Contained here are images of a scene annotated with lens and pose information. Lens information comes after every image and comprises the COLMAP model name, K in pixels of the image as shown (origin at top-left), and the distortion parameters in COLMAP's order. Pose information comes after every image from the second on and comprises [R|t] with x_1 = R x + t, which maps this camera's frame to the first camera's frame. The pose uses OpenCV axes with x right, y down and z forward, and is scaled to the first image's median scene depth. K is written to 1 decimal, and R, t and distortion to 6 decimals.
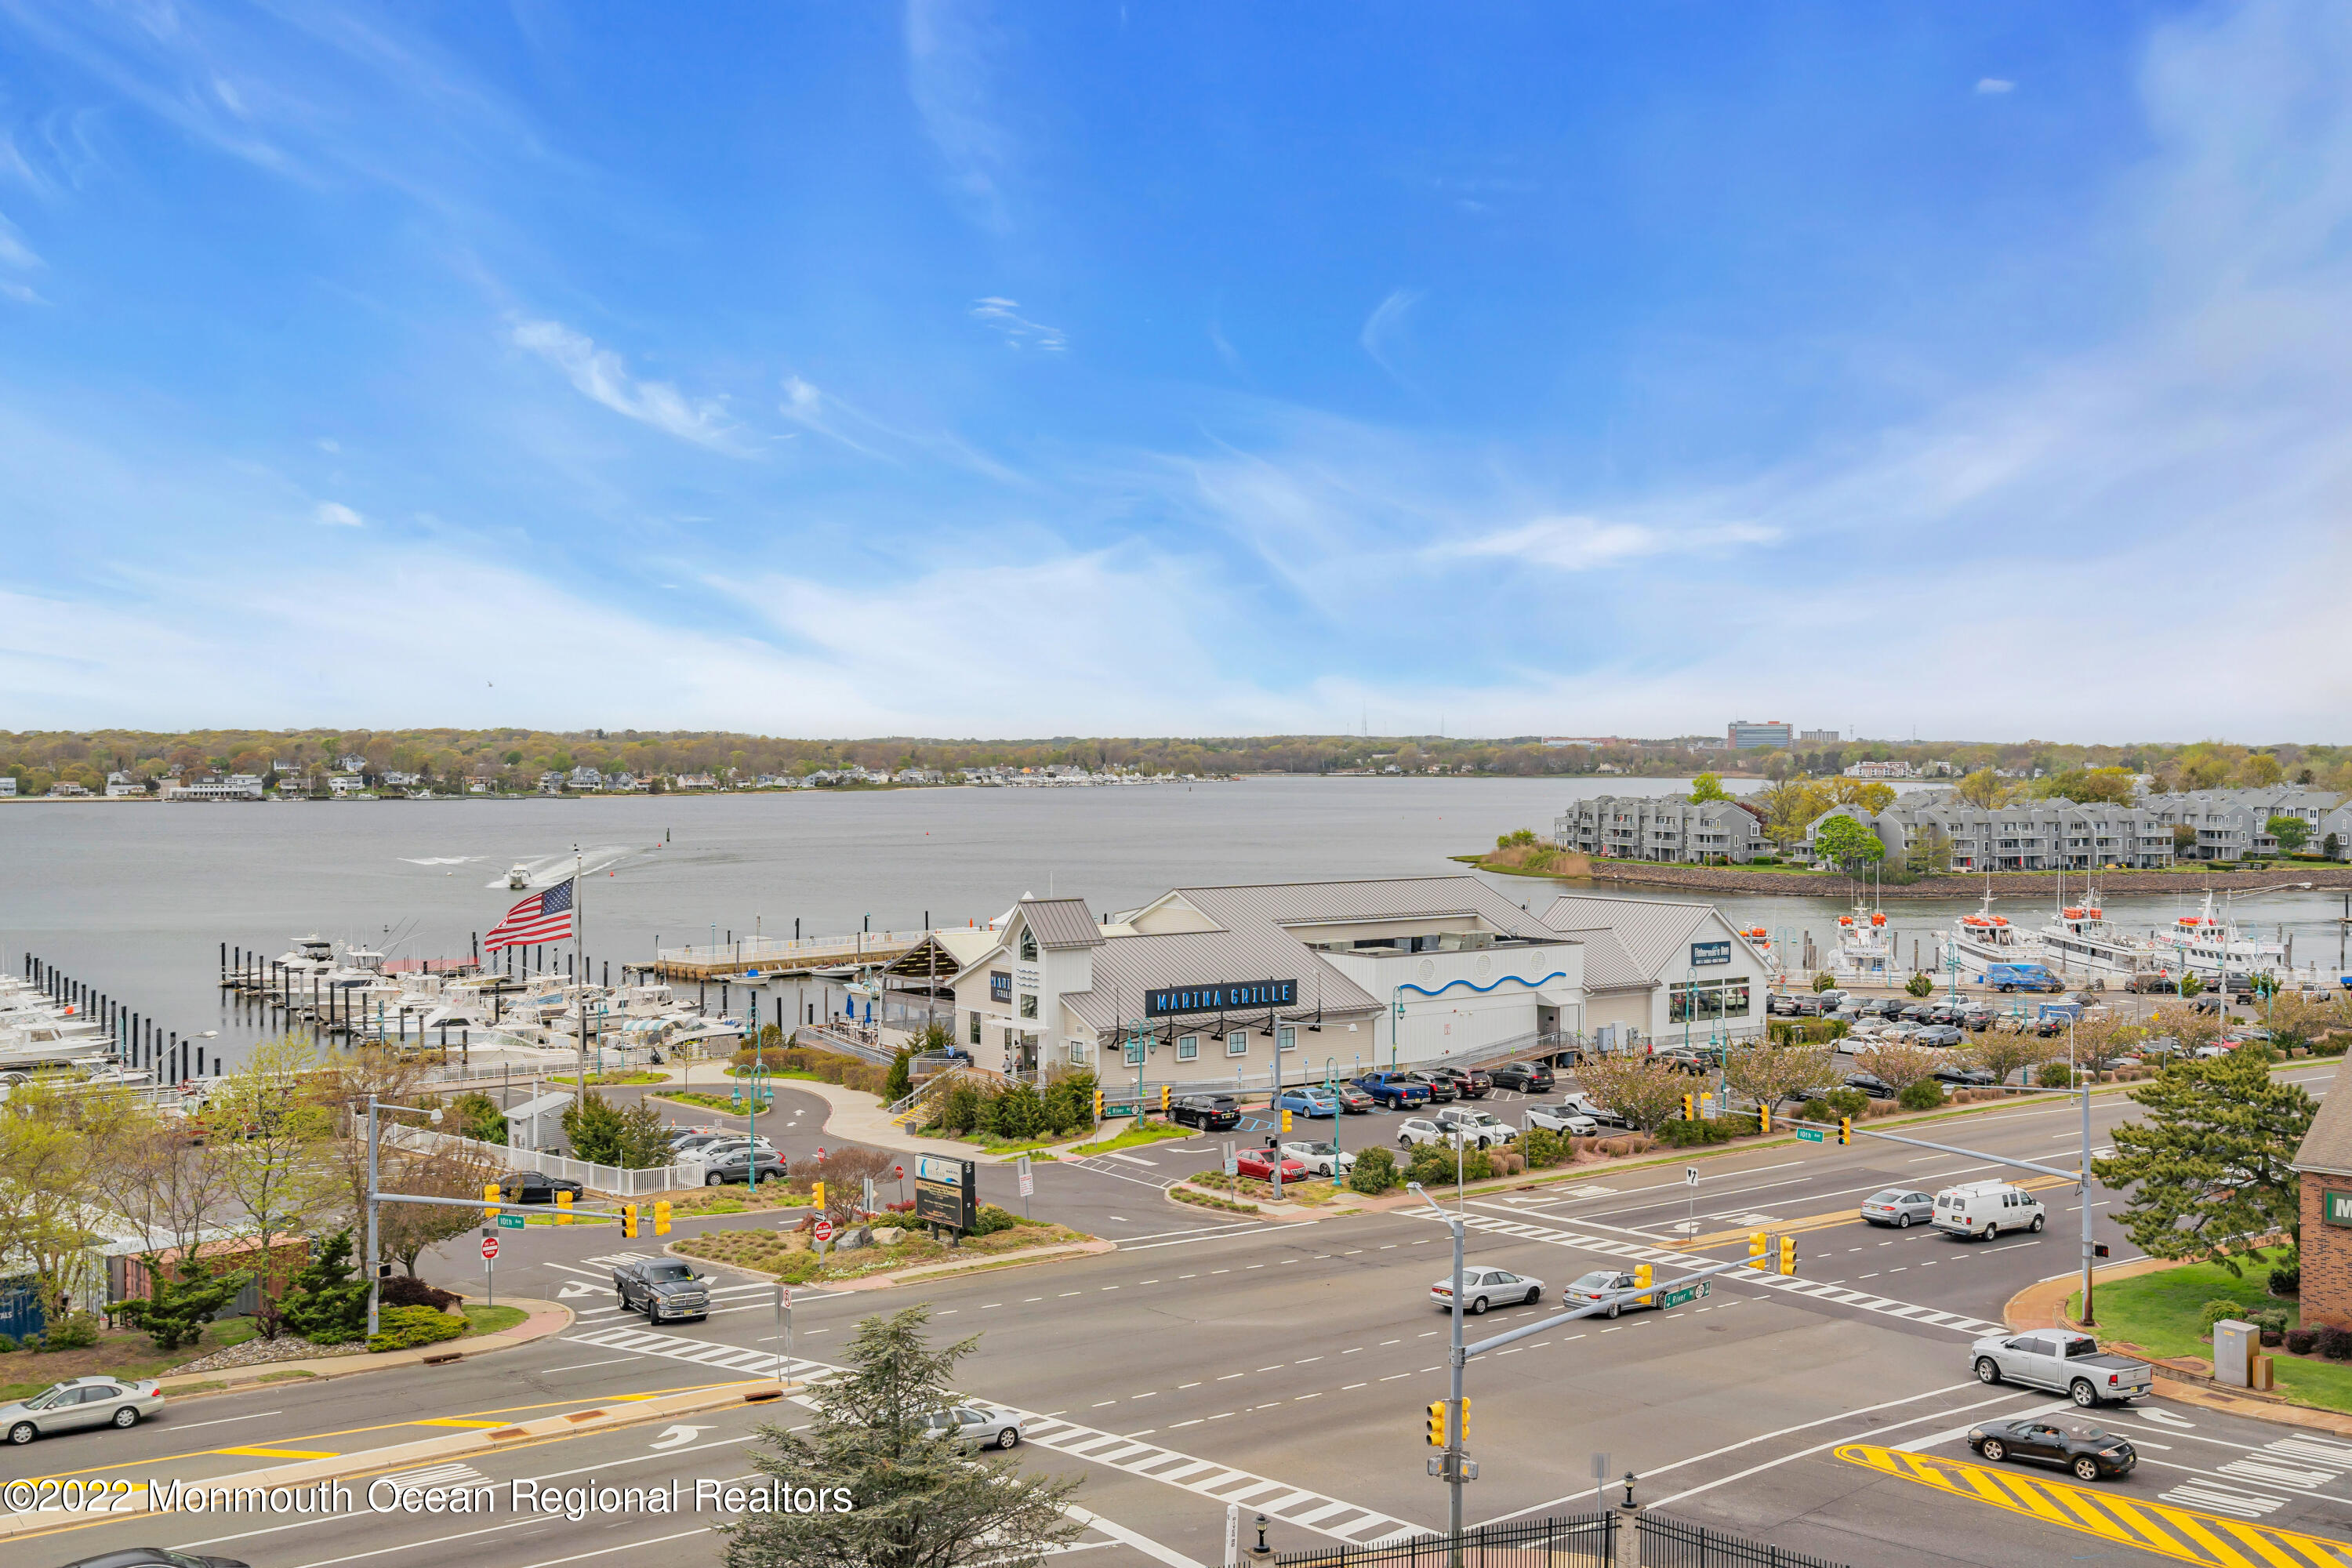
lens RADIAL K [[2298.8, 0, 1176.0], [0, 2298.8, 784.0], [0, 0, 1]] dist [0.006586, -0.002586]
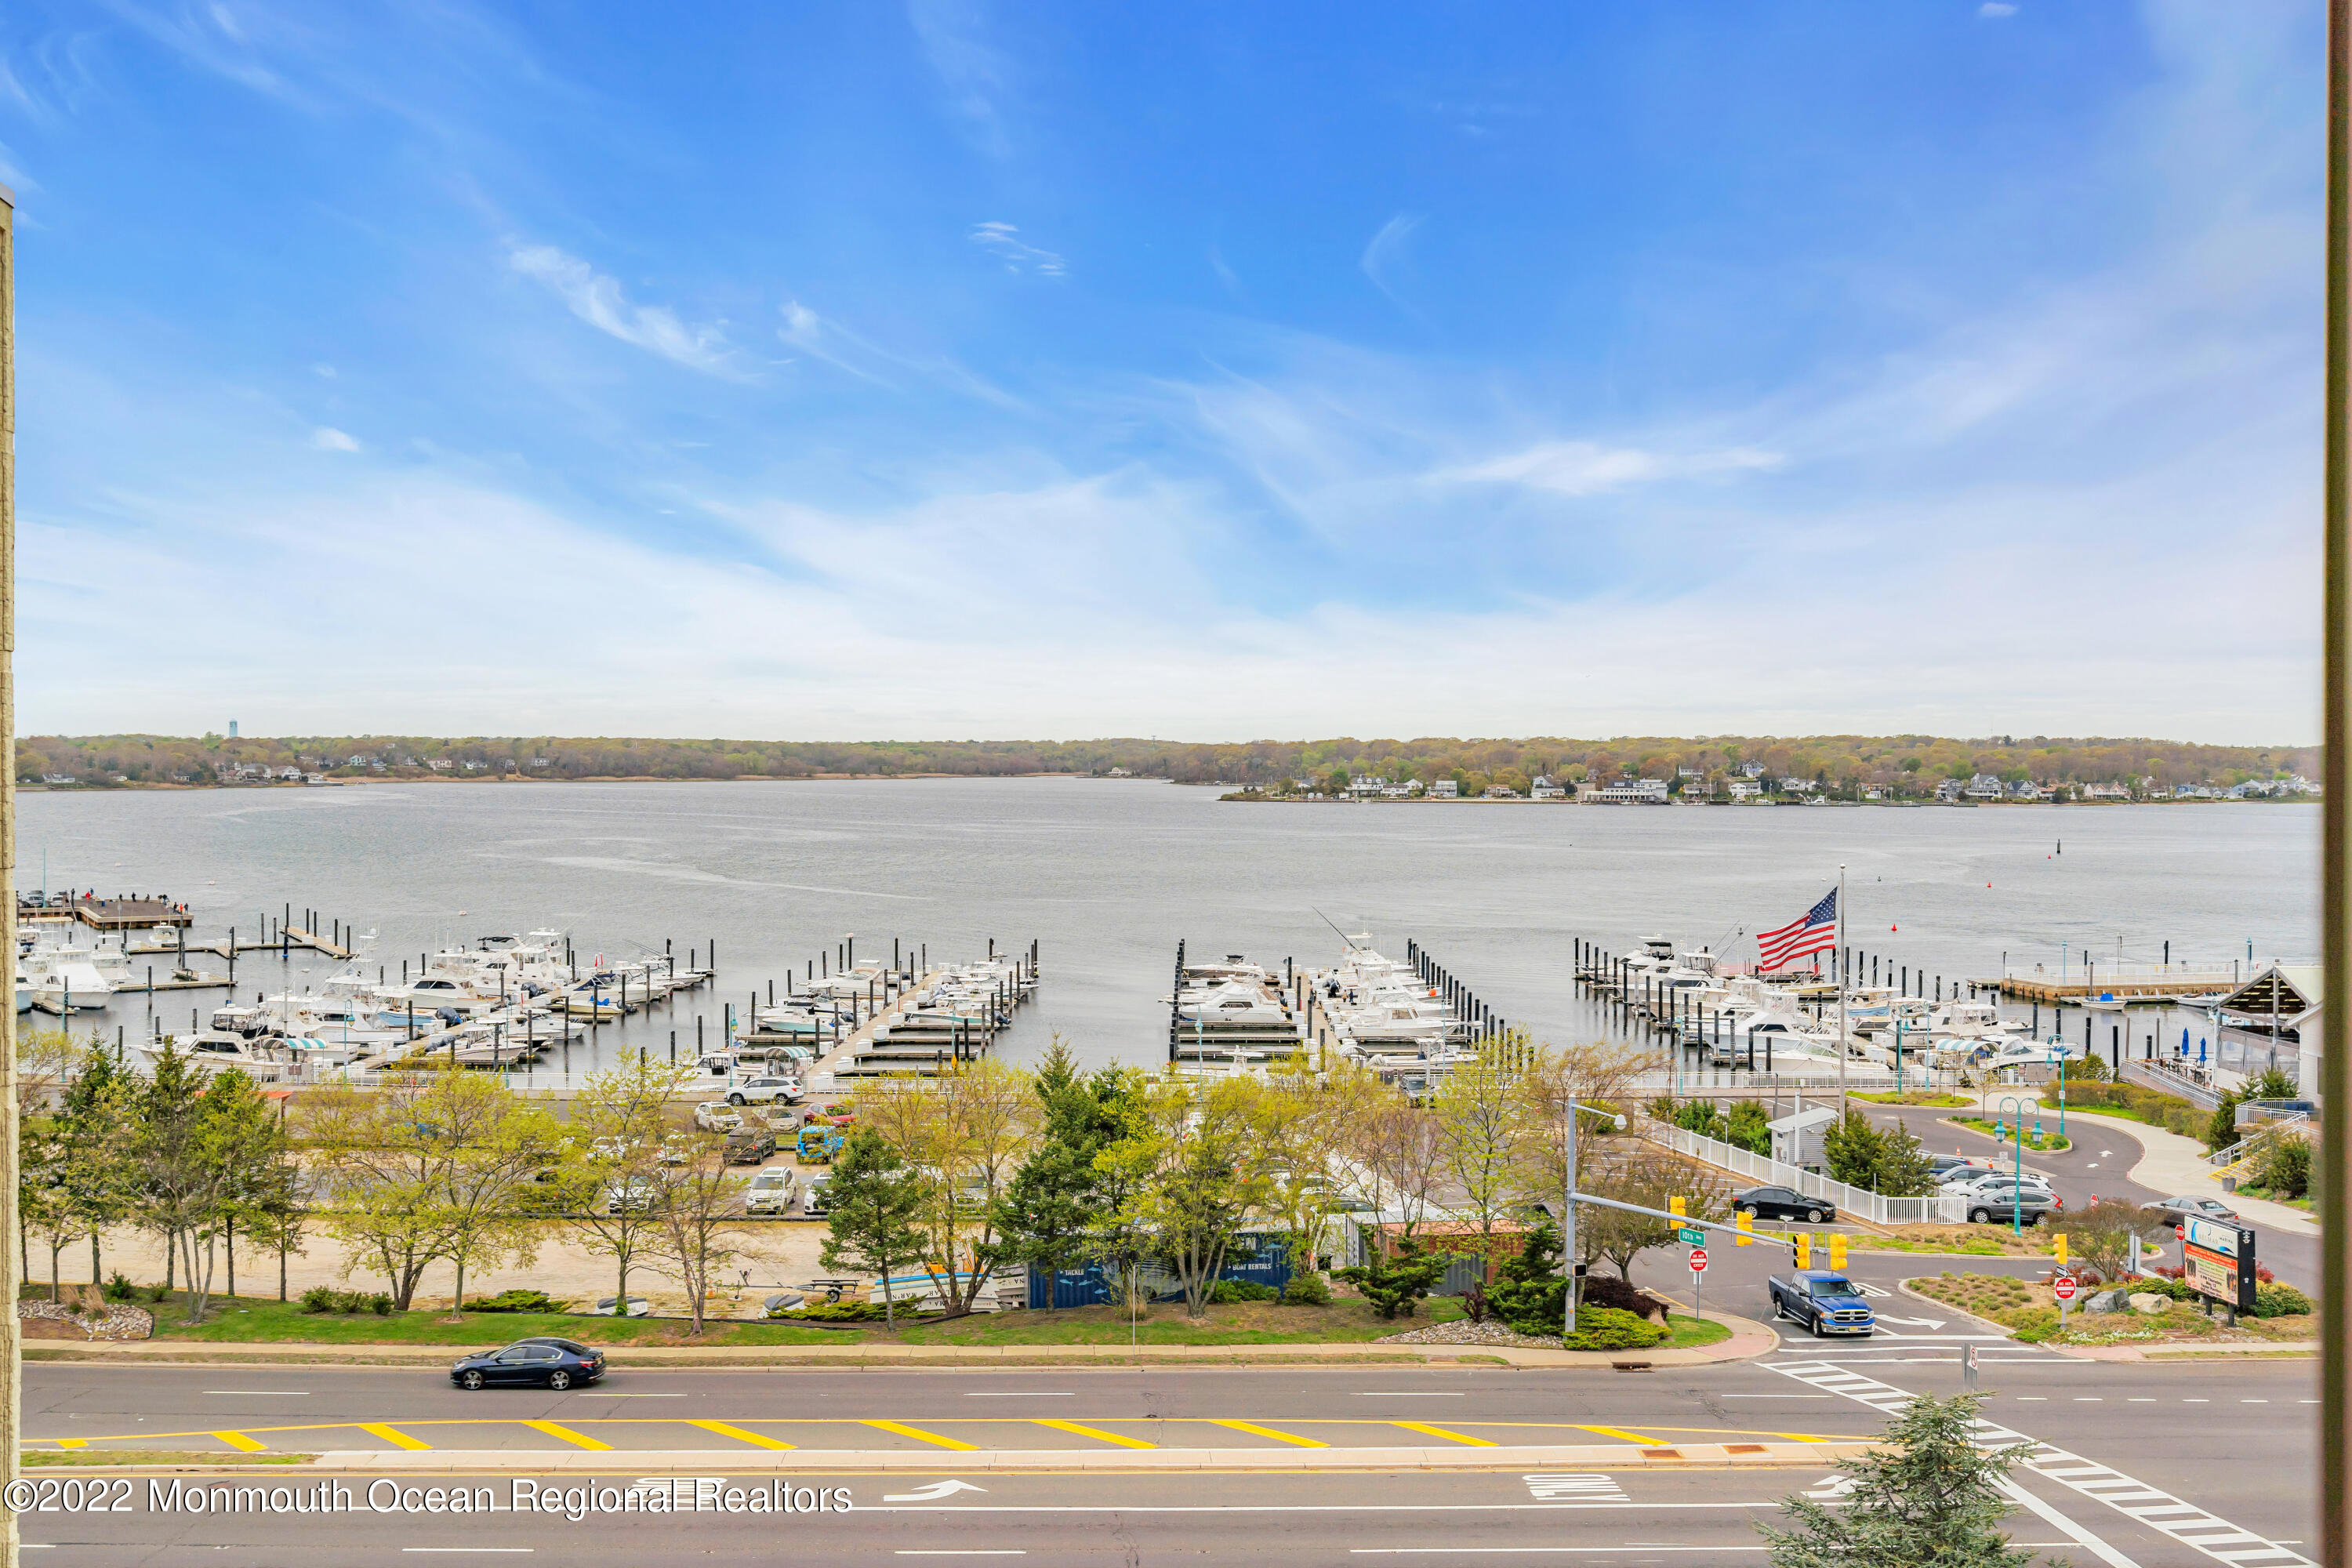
lens RADIAL K [[2298.8, 0, 1176.0], [0, 2298.8, 784.0], [0, 0, 1]] dist [0.006586, -0.002586]
pose [[0.828810, 0.009570, -0.559448, 0.040516], [-0.011267, 0.999936, 0.000414, -0.000039], [0.559417, 0.005960, 0.828865, 0.035870]]
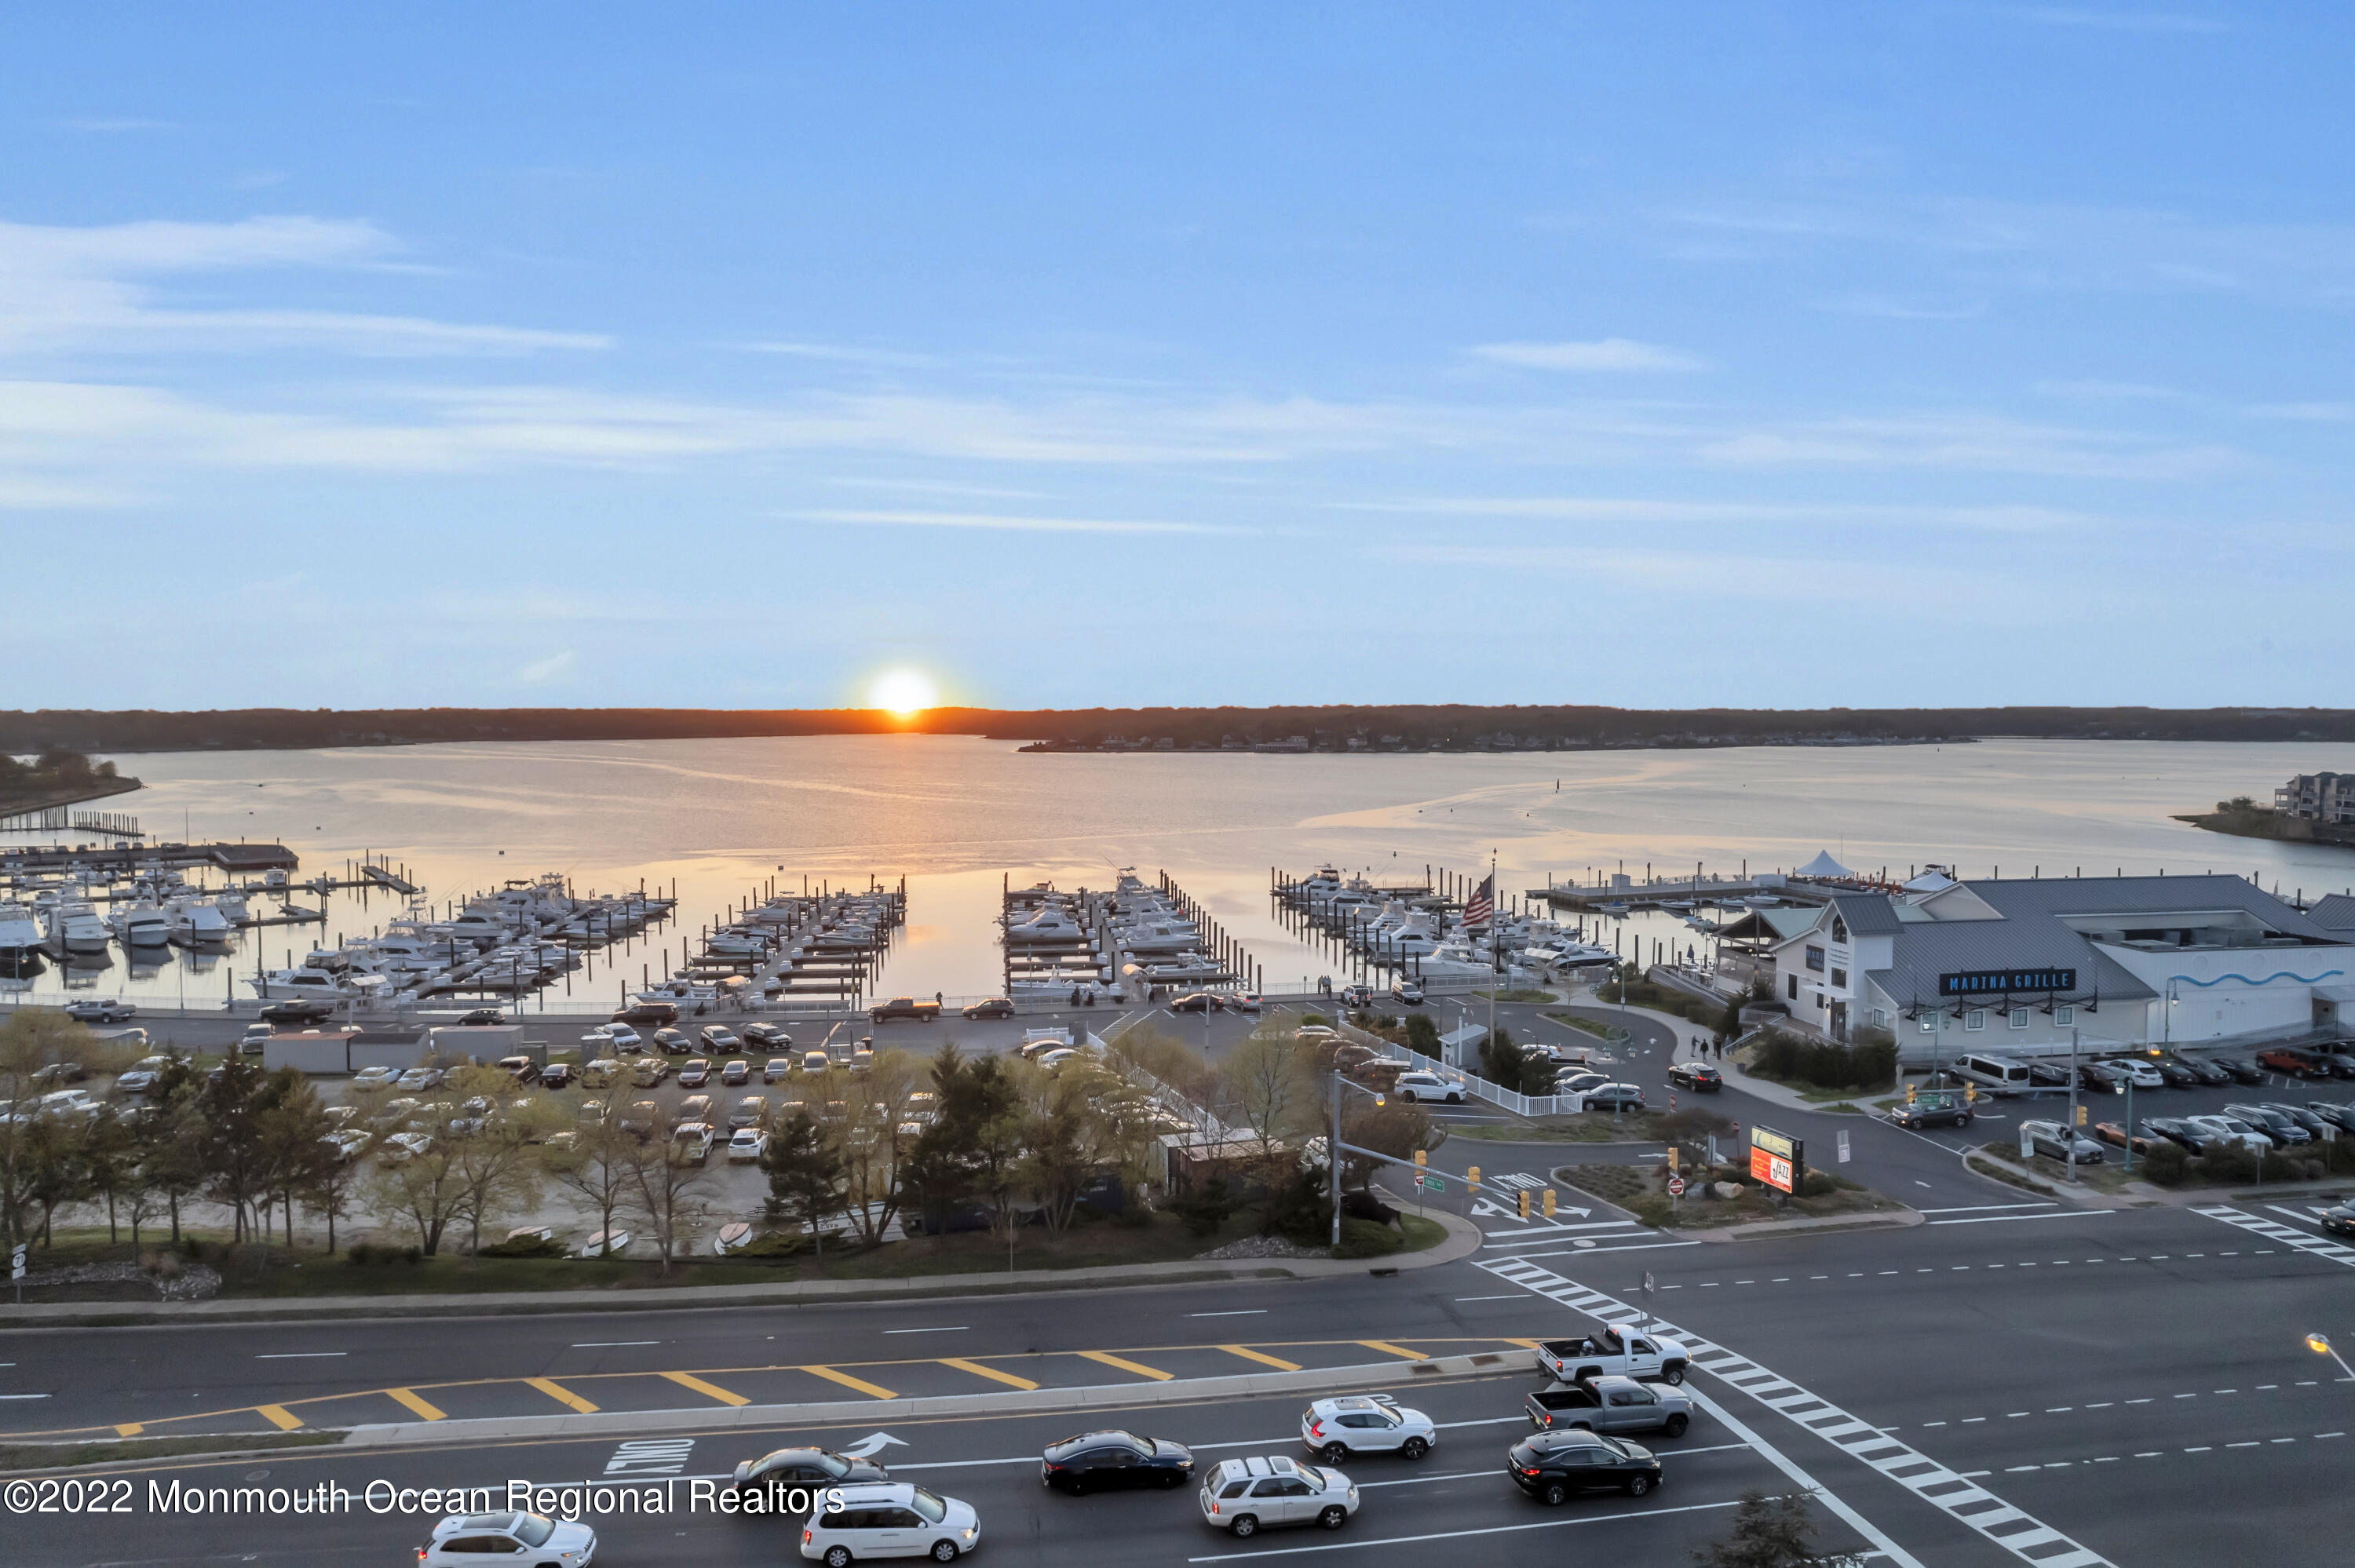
lens RADIAL K [[1502.6, 0, 1175.5], [0, 1502.6, 772.2], [0, 0, 1]] dist [-0.076556, 0.066499]
pose [[0.892460, 0.016917, -0.450810, -0.022999], [-0.006644, 0.999681, 0.024361, -0.034372], [0.451078, -0.018746, 0.892288, 0.099793]]
